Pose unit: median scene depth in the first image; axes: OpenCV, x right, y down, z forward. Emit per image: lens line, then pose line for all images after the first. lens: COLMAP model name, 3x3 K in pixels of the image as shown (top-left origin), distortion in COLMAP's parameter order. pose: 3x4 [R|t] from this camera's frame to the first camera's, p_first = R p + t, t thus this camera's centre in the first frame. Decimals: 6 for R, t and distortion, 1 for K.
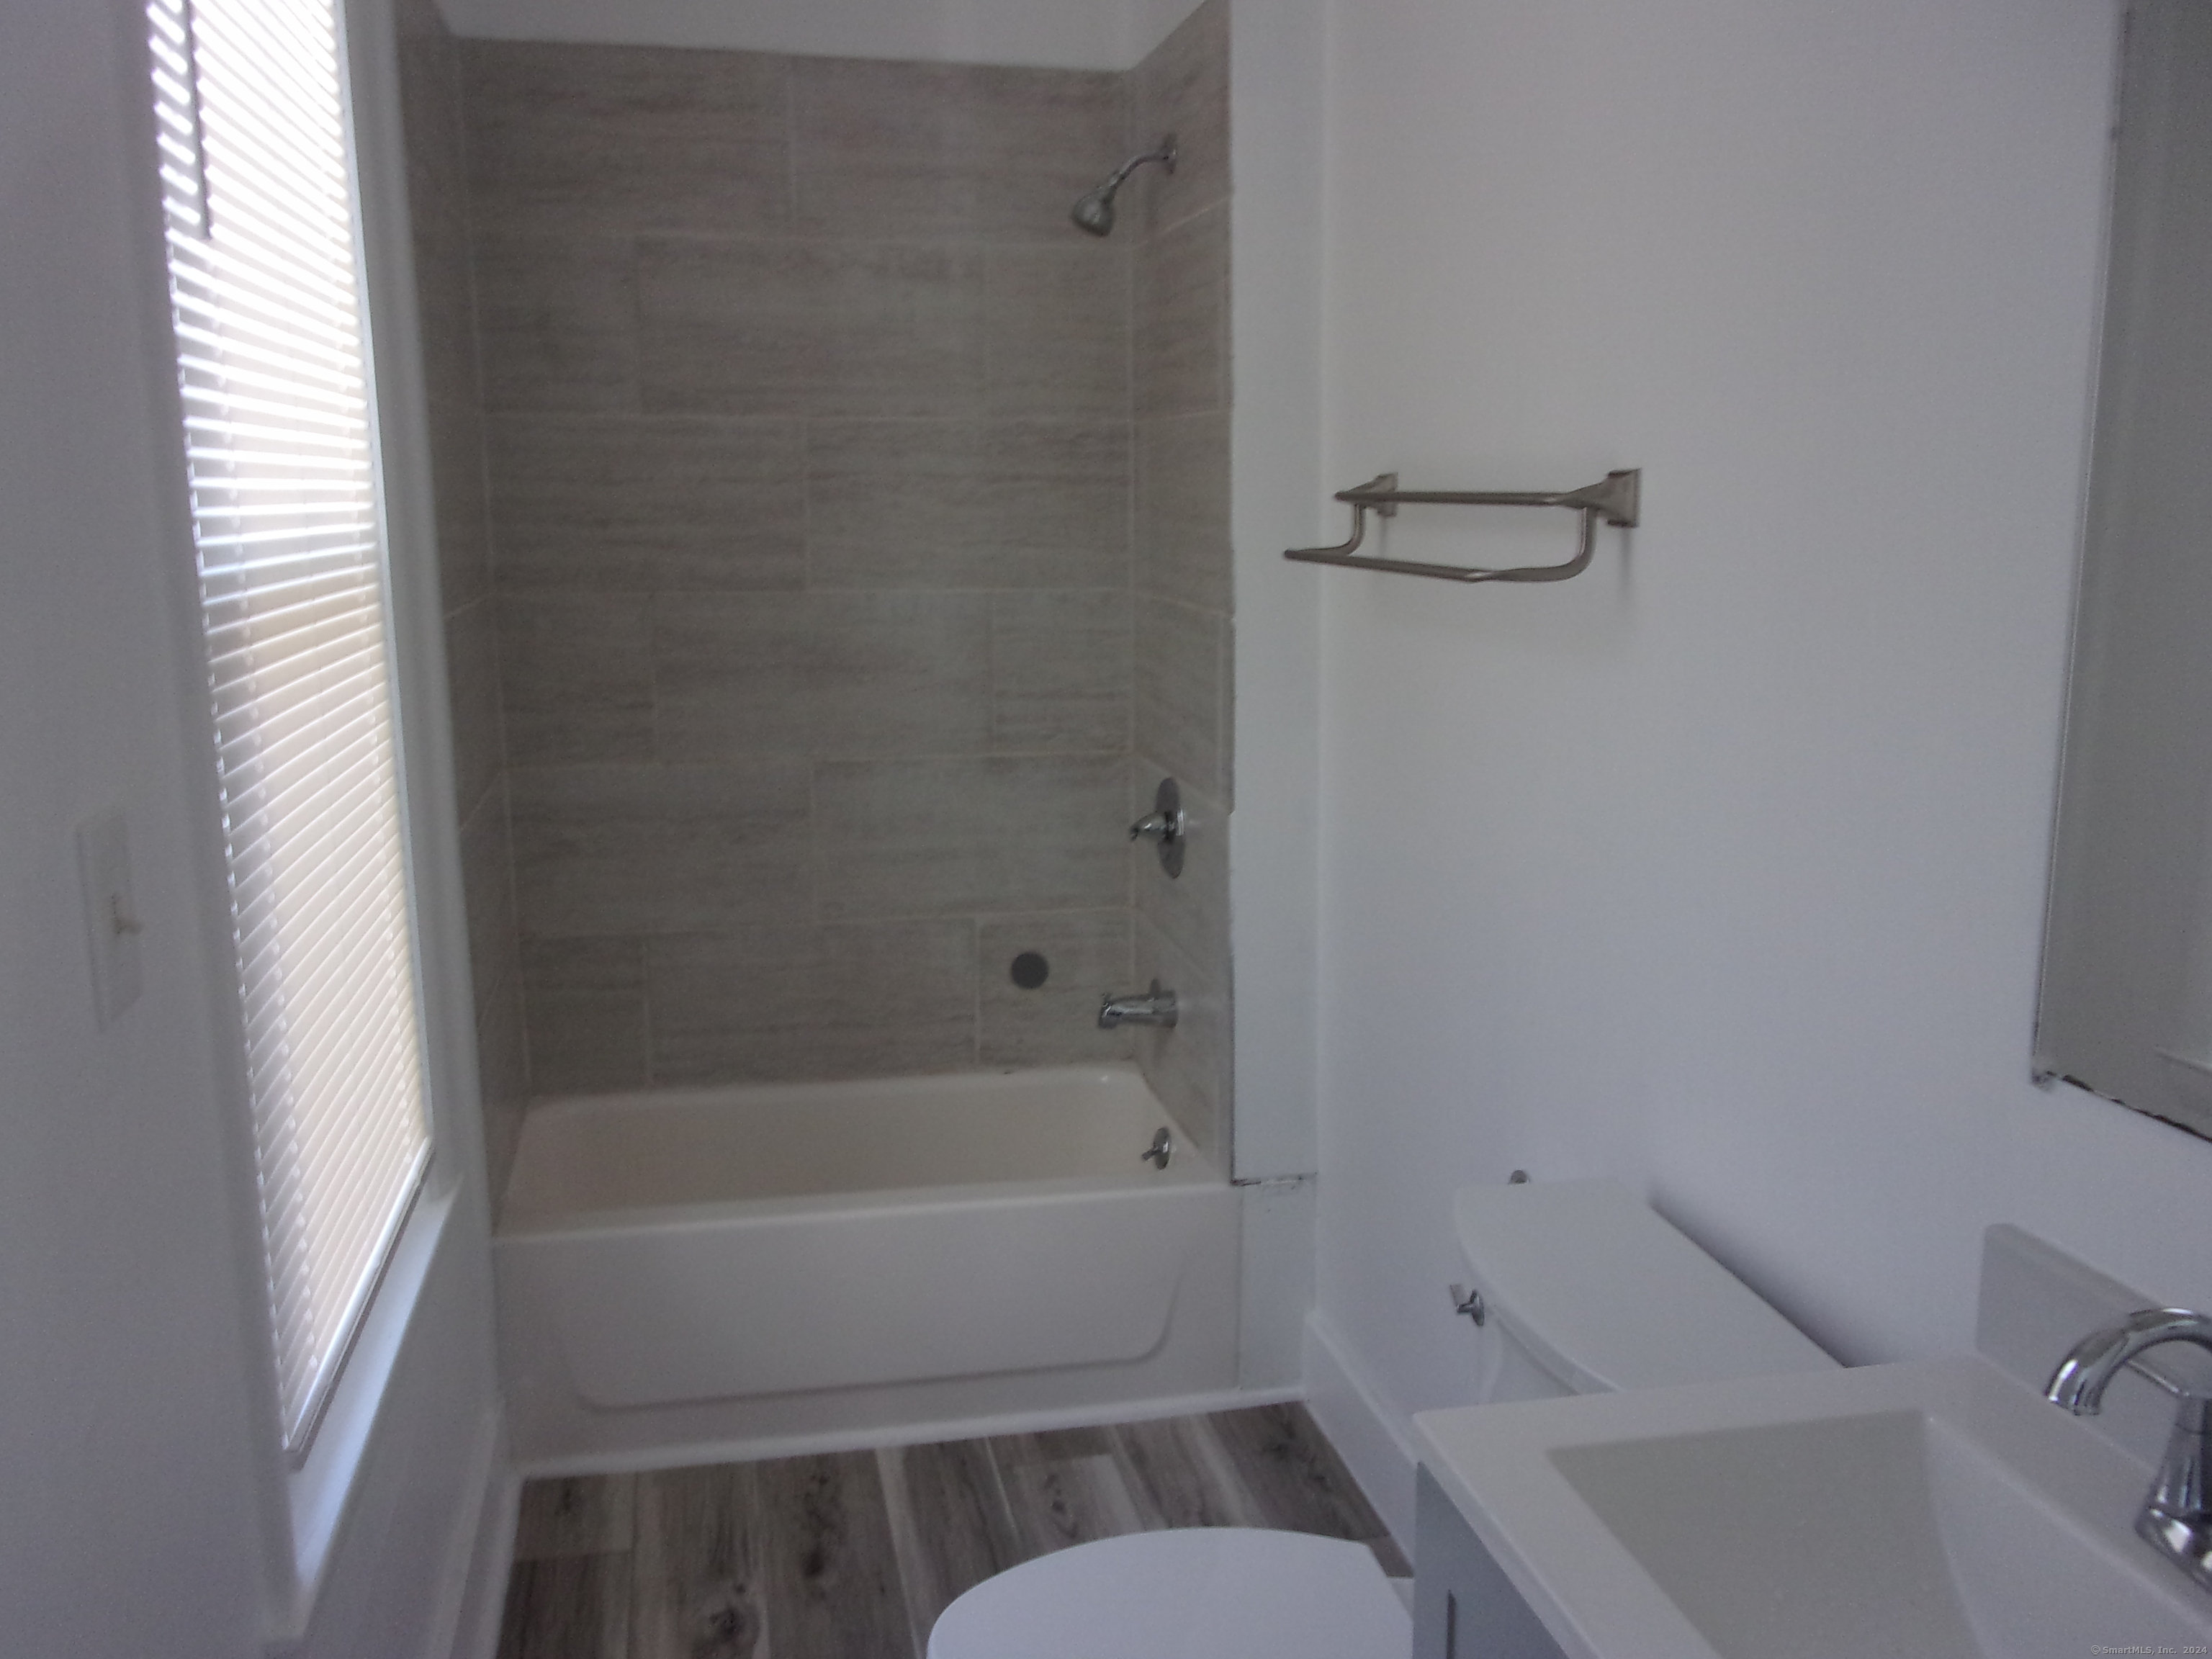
lens RADIAL K [[1890.9, 0, 1100.5], [0, 1890.9, 829.3], [0, 0, 1]] dist [0.034322, -0.038997]
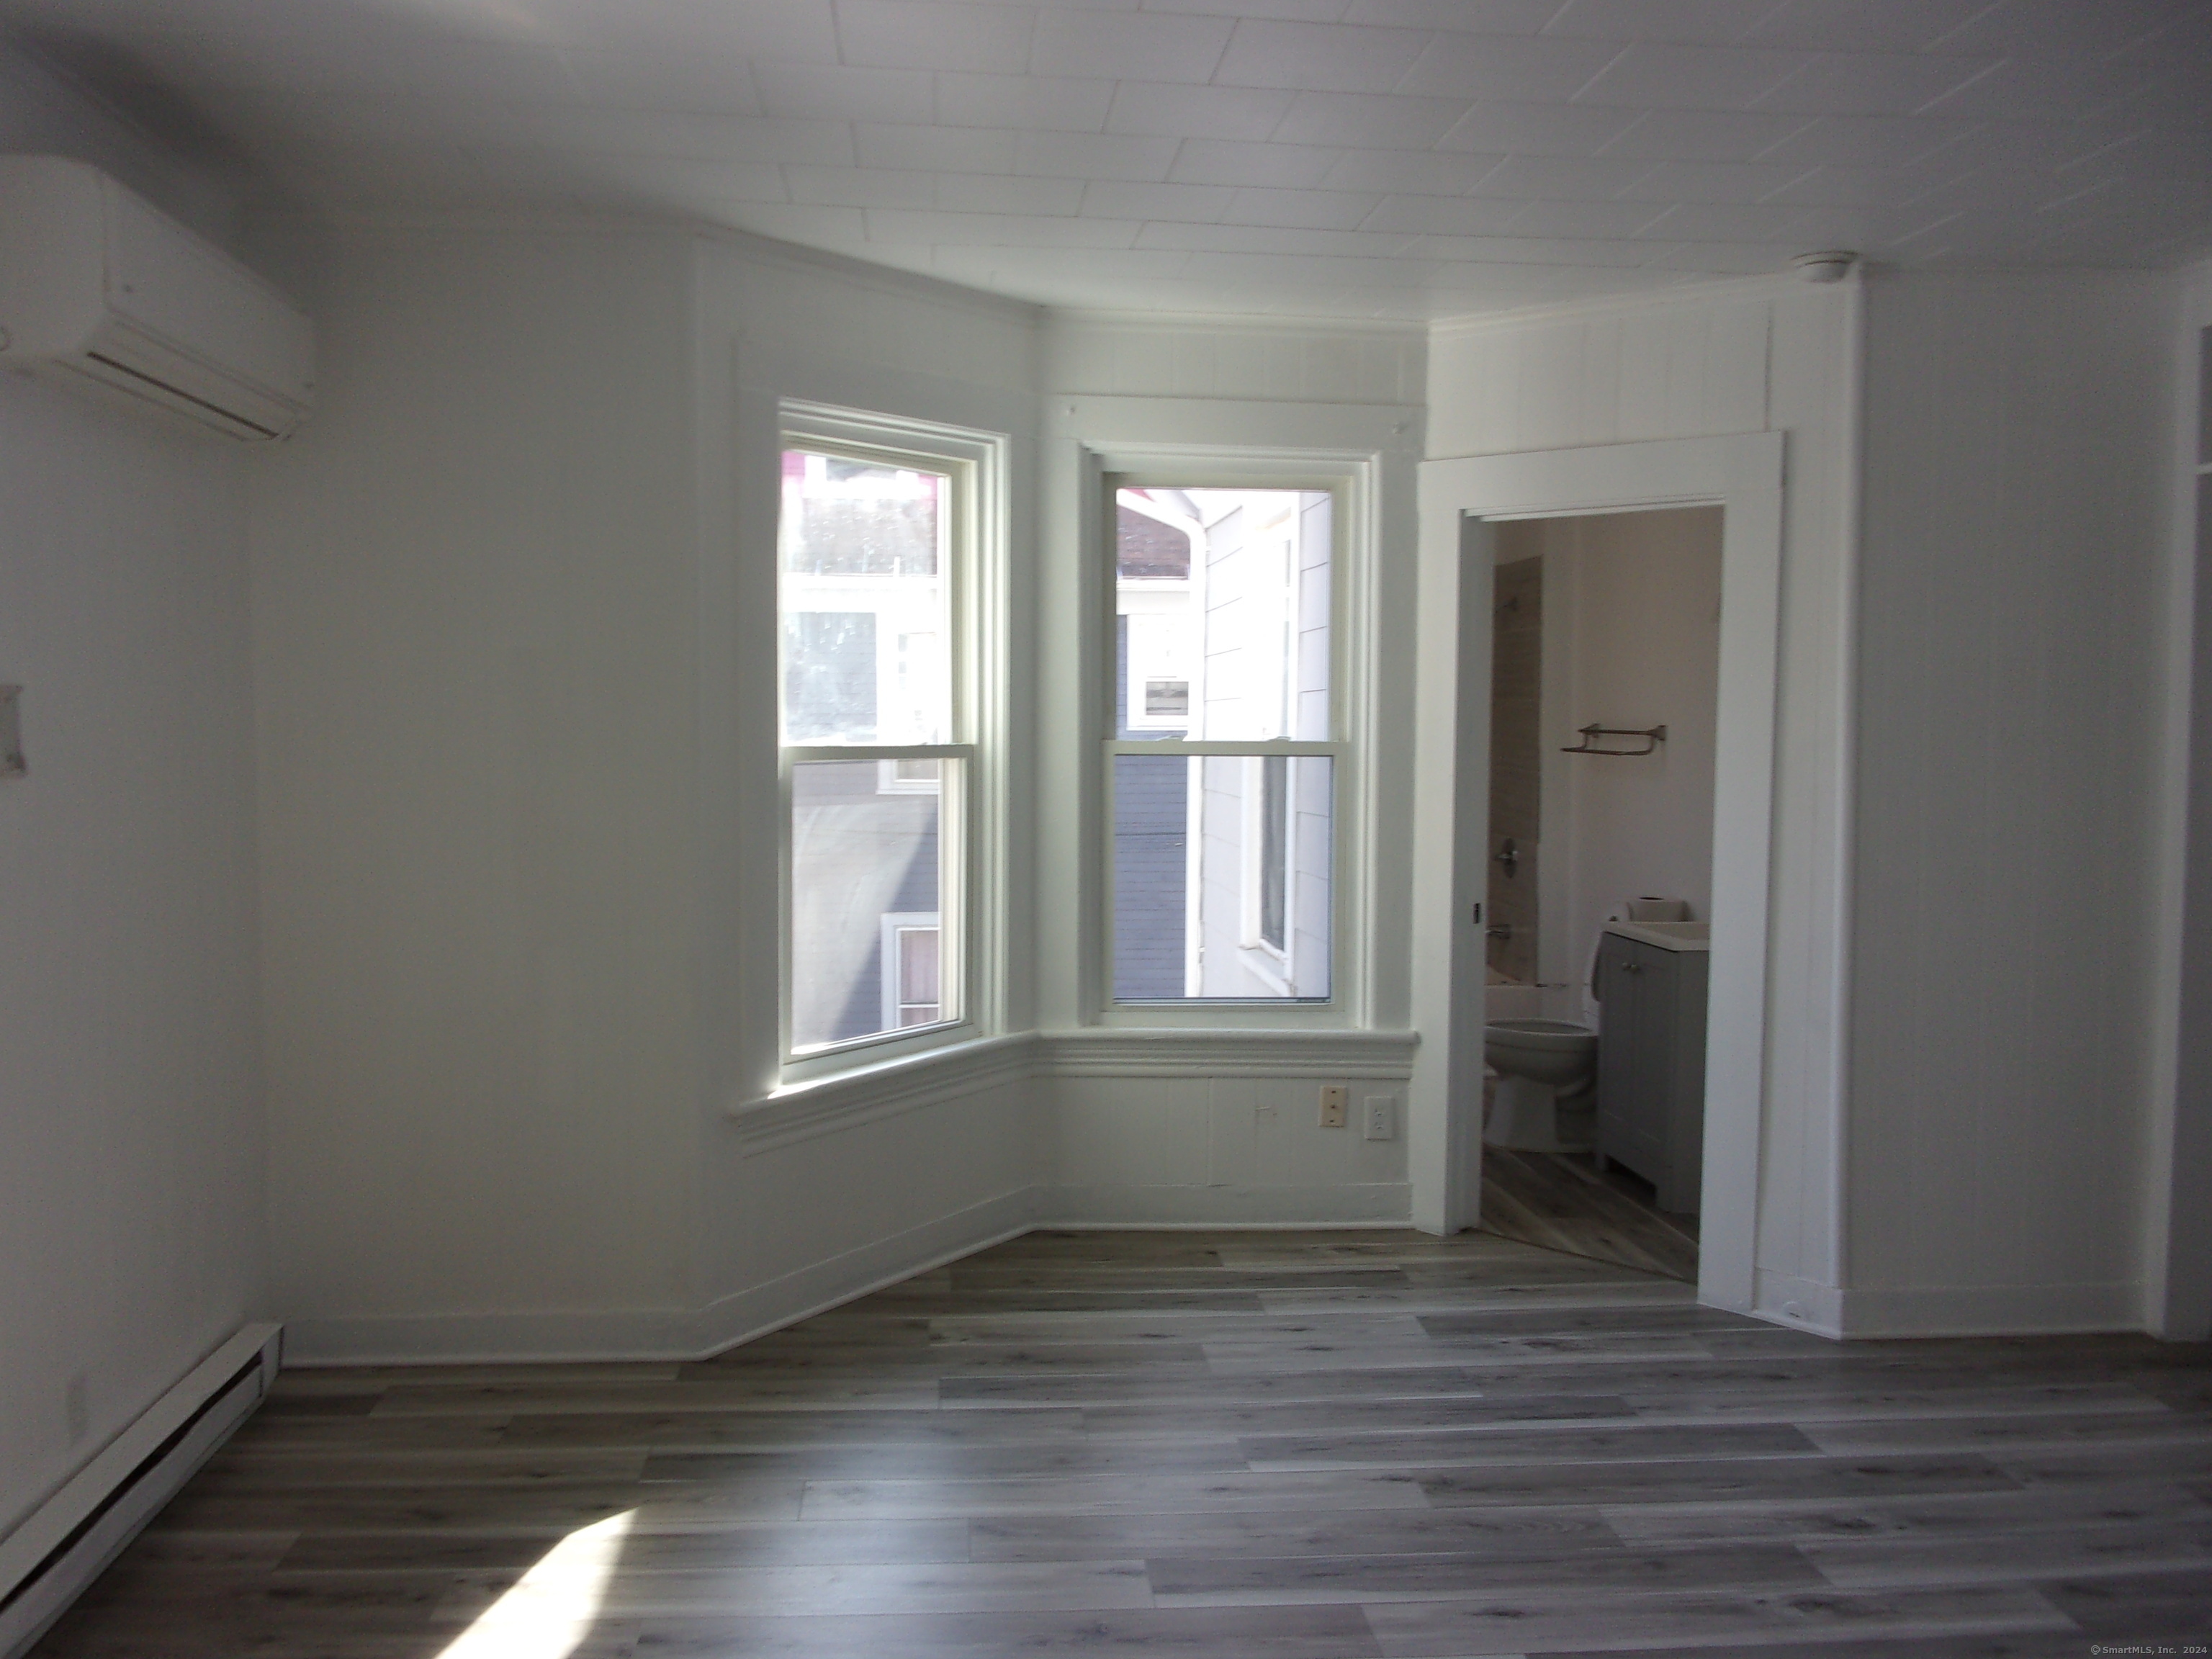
lens RADIAL K [[1890.9, 0, 1100.5], [0, 1890.9, 829.3], [0, 0, 1]] dist [0.034322, -0.038997]
pose [[0.993619, 0.020640, -0.110886, -0.249934], [-0.033655, 0.992584, -0.116813, 0.303327], [0.107653, 0.119799, 0.986944, -1.730396]]
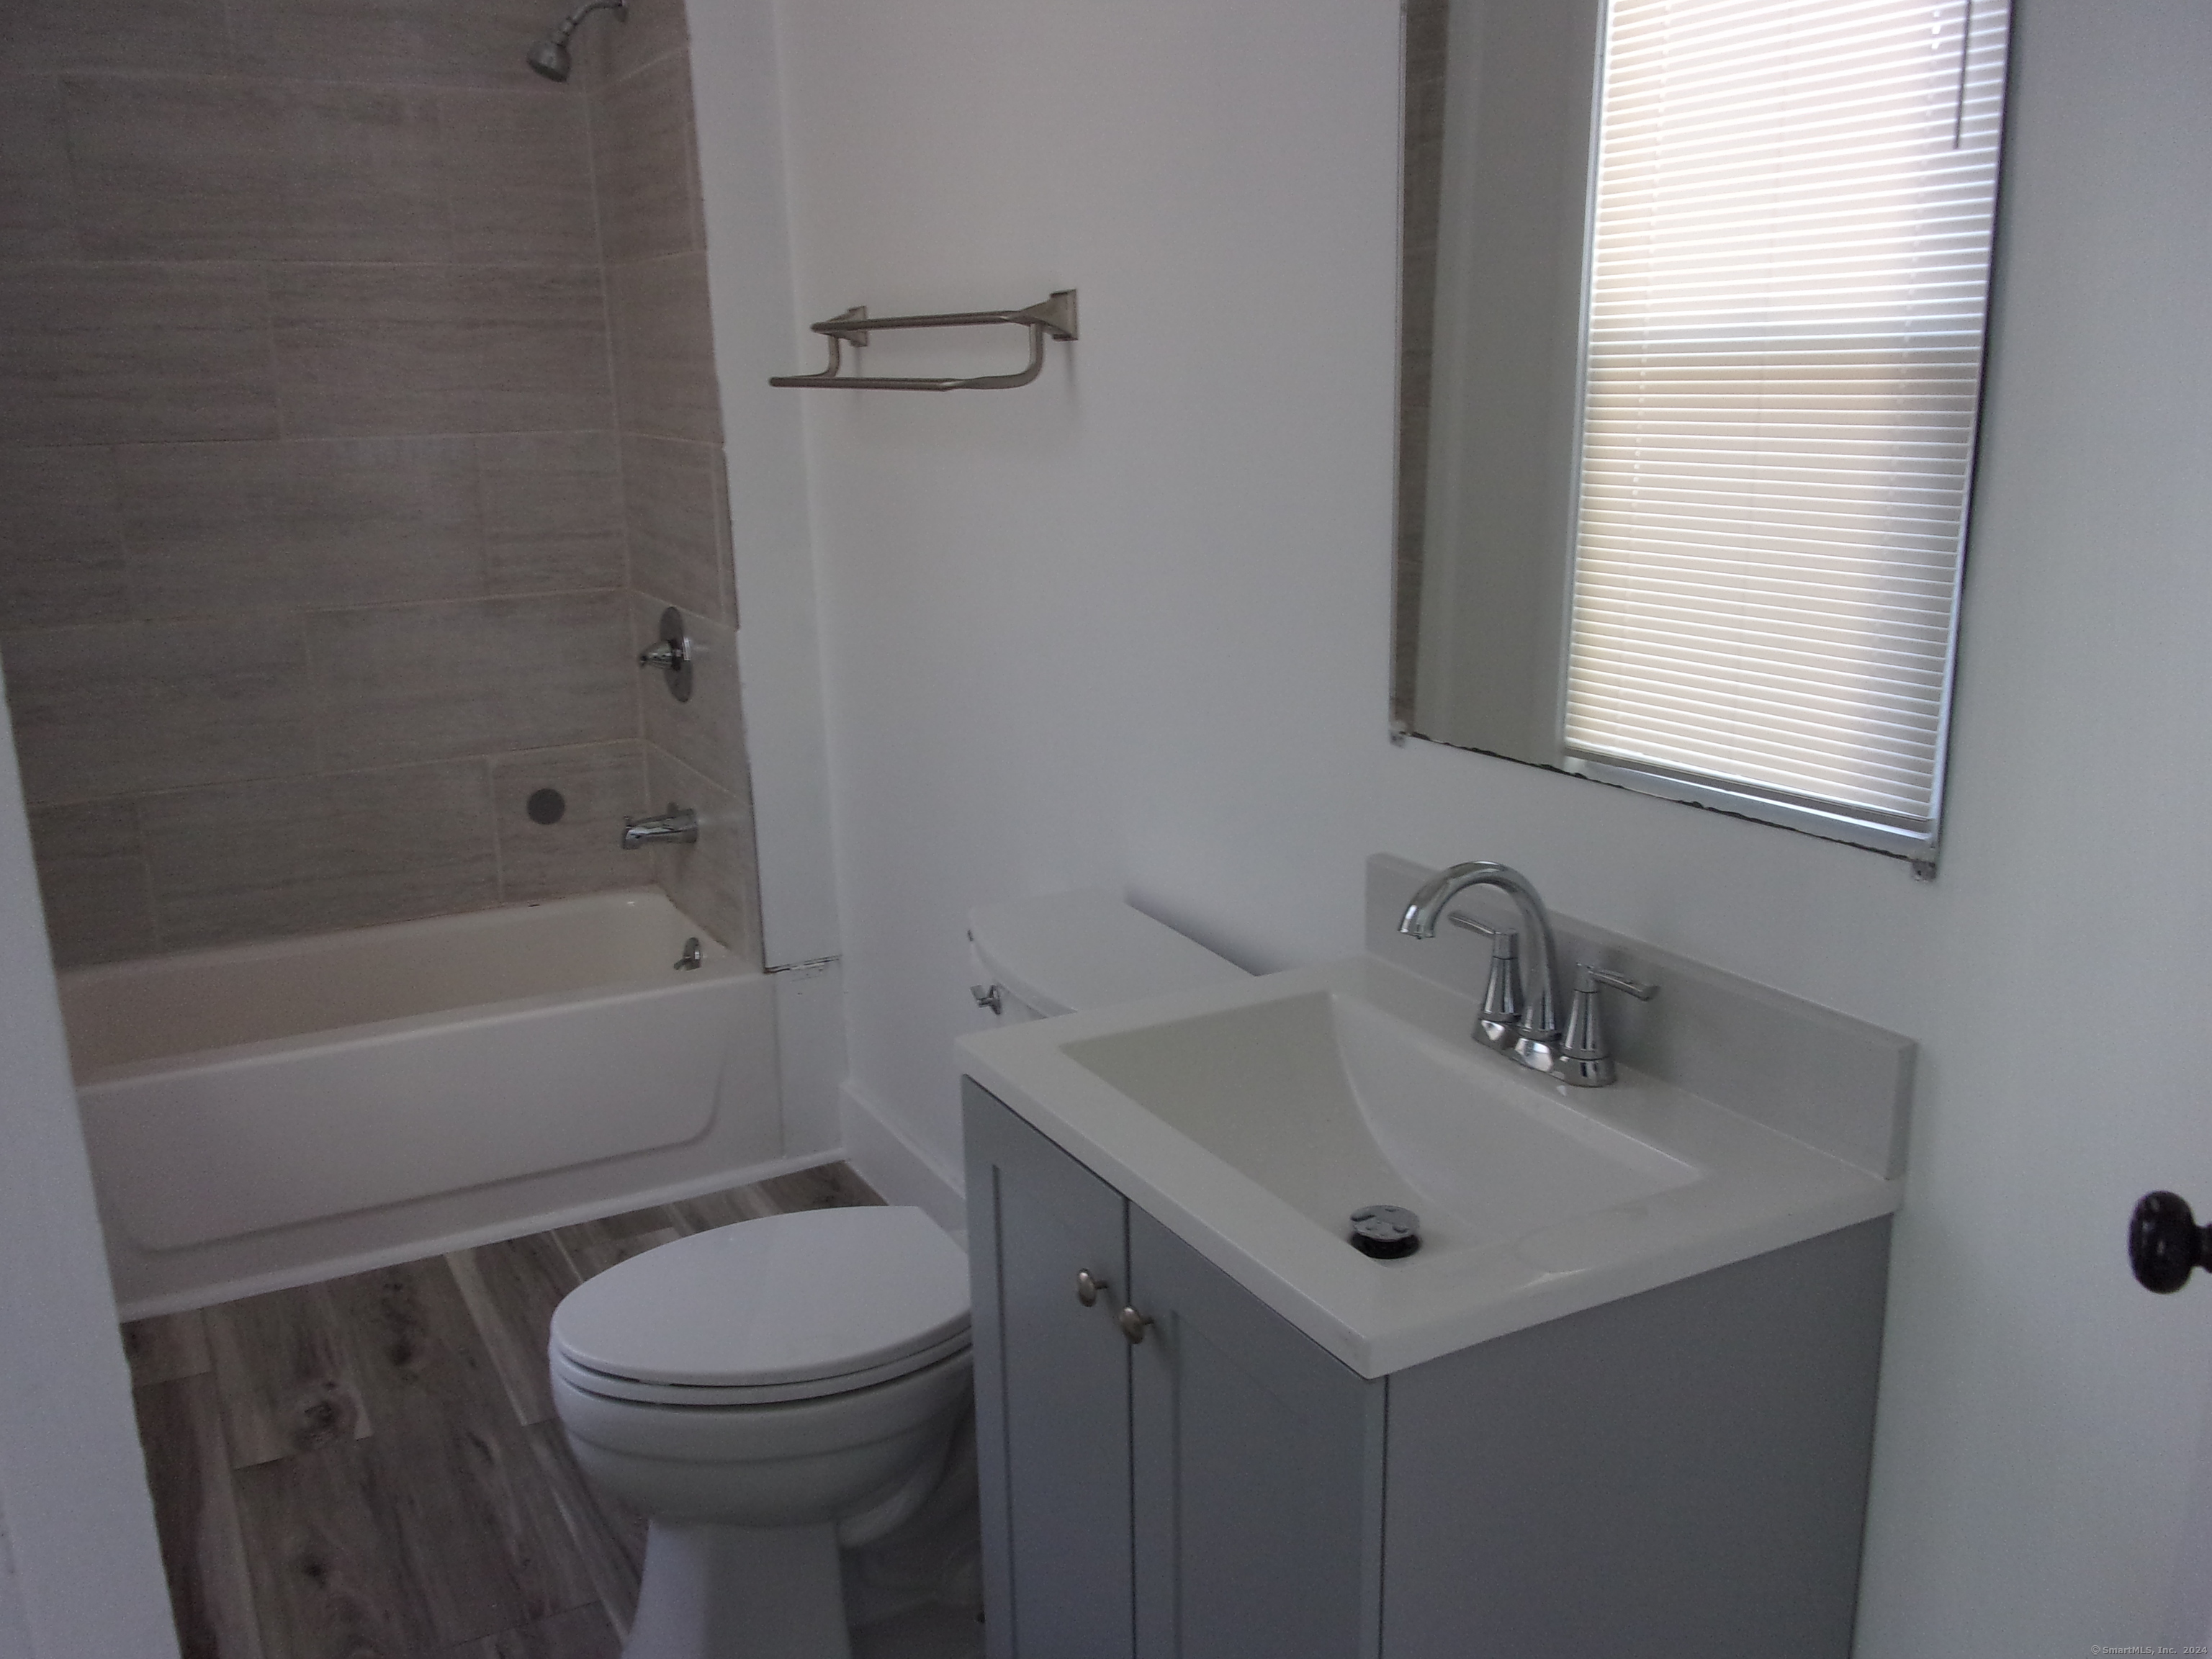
lens RADIAL K [[1890.9, 0, 1100.5], [0, 1890.9, 829.3], [0, 0, 1]] dist [0.034322, -0.038997]
pose [[0.959788, -0.086932, 0.266928, -0.029628], [0.069509, 0.994828, 0.074060, 0.037740], [-0.271985, -0.052528, 0.960867, -0.101592]]
